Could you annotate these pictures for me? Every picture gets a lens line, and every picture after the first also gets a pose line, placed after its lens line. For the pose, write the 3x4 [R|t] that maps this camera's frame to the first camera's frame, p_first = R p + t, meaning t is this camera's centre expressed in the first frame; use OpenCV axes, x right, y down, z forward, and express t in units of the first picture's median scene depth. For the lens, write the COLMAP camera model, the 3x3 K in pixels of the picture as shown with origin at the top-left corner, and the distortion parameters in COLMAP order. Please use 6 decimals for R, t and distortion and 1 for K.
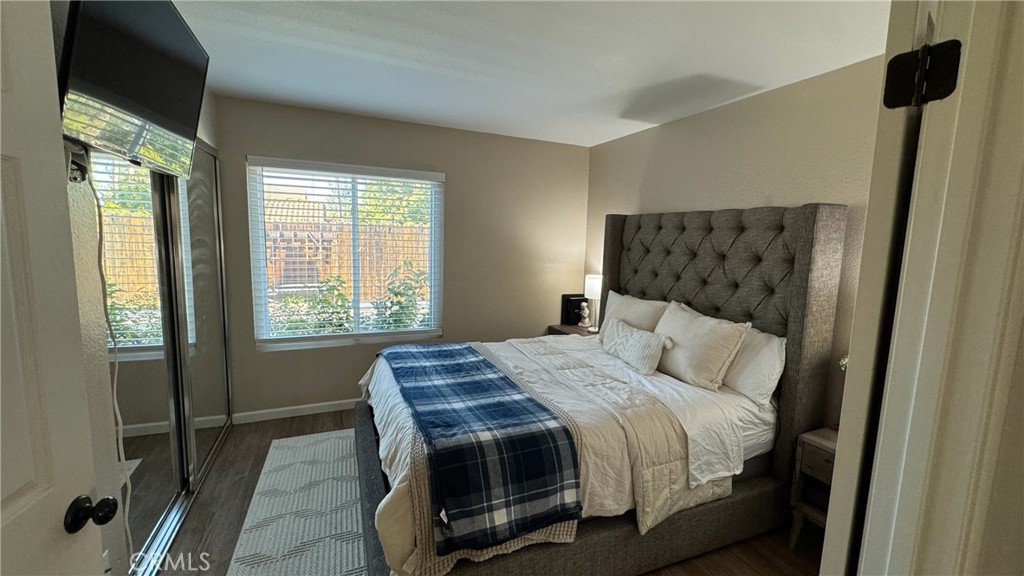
lens RADIAL K [[409.7, 0, 511.2], [0, 409.7, 287.1], [0, 0, 1]] dist [0.000009, -0.000706]
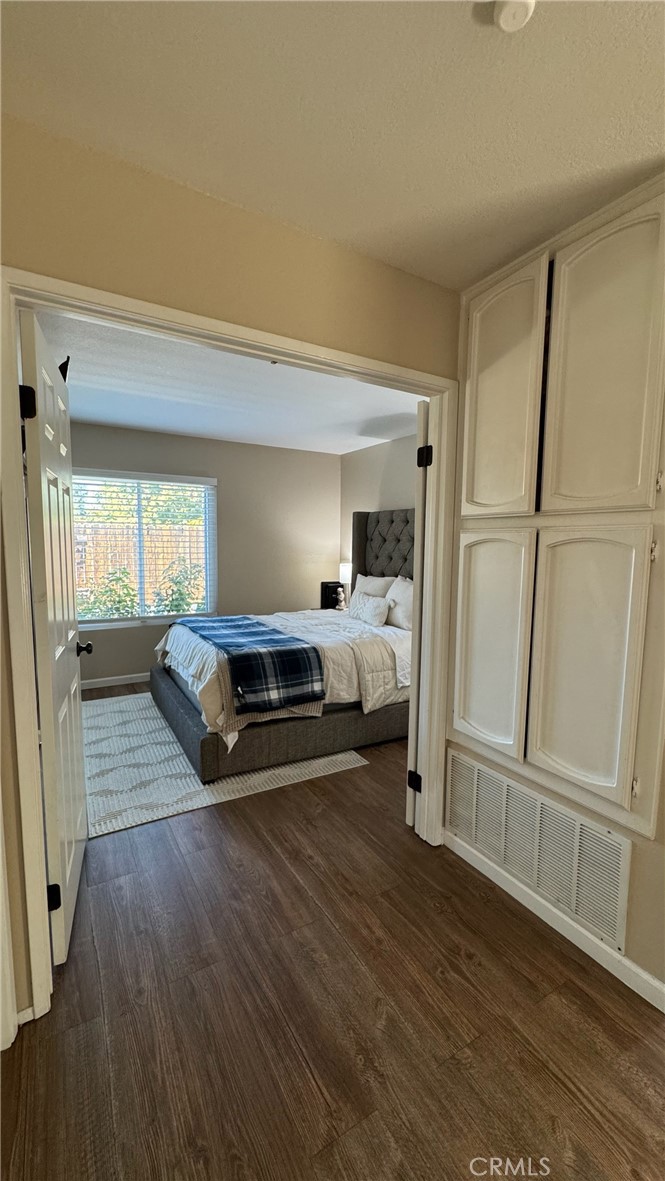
lens RADIAL K [[472.6, 0, 329.7], [0, 472.6, 592.1], [0, 0, 1]] dist [0.000009, -0.000706]
pose [[0.993223, -0.030127, 0.112254, -0.002624], [0.031715, 0.999420, -0.012394, 0.108430], [-0.111815, 0.015870, 0.993602, -0.542853]]
